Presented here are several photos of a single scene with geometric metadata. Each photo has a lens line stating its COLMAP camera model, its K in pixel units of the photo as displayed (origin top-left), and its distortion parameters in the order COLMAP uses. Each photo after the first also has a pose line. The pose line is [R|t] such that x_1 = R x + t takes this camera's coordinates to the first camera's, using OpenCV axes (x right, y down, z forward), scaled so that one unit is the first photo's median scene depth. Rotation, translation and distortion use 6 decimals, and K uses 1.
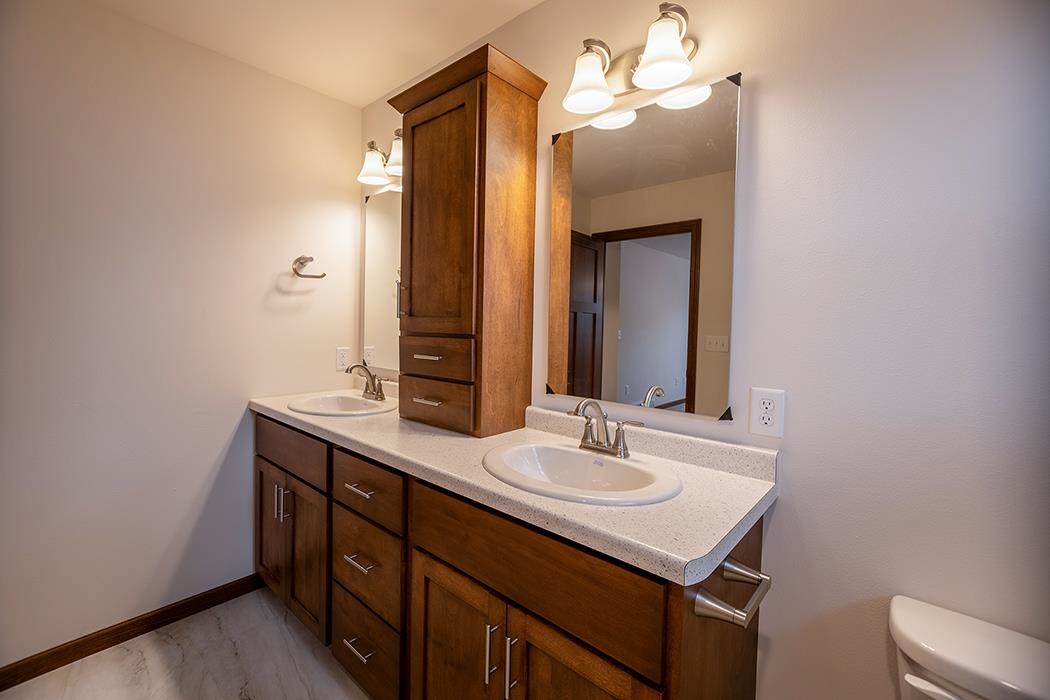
lens RADIAL K [[453.7, 0, 501.6], [0, 453.7, 334.6], [0, 0, 1]] dist [-0.000624, 0.000203]
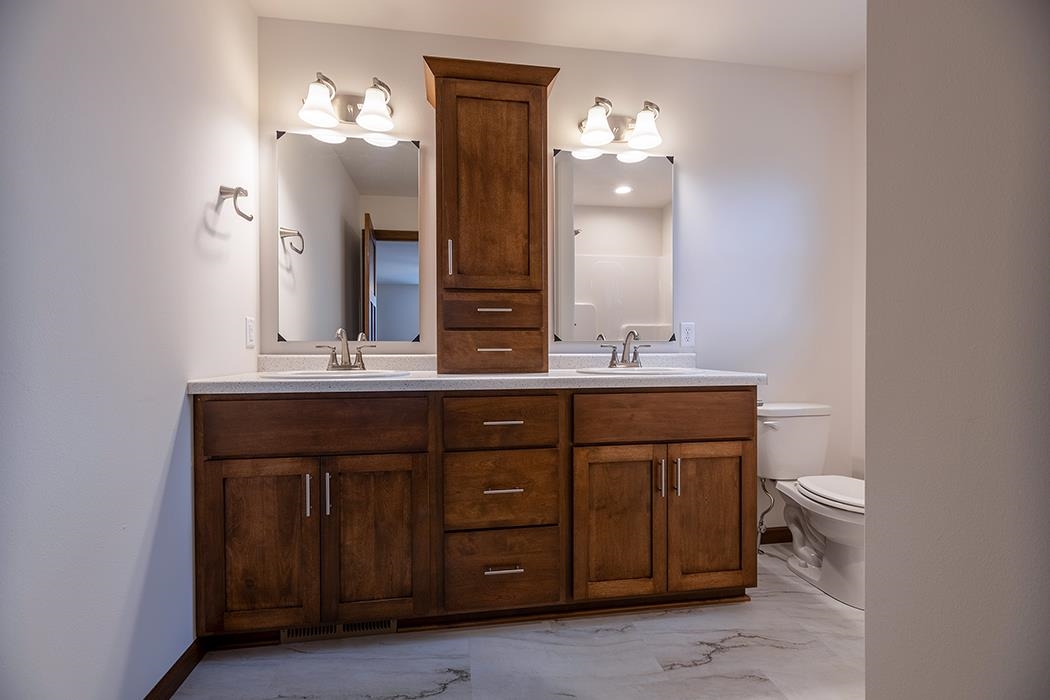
lens RADIAL K [[454.5, 0, 519.4], [0, 454.5, 354.0], [0, 0, 1]] dist [0.000899, 0.000526]
pose [[0.618575, -0.029604, 0.785168, -1.047285], [0.038356, 0.999236, 0.007457, 0.157719], [-0.784789, 0.025503, 0.619238, 0.264330]]
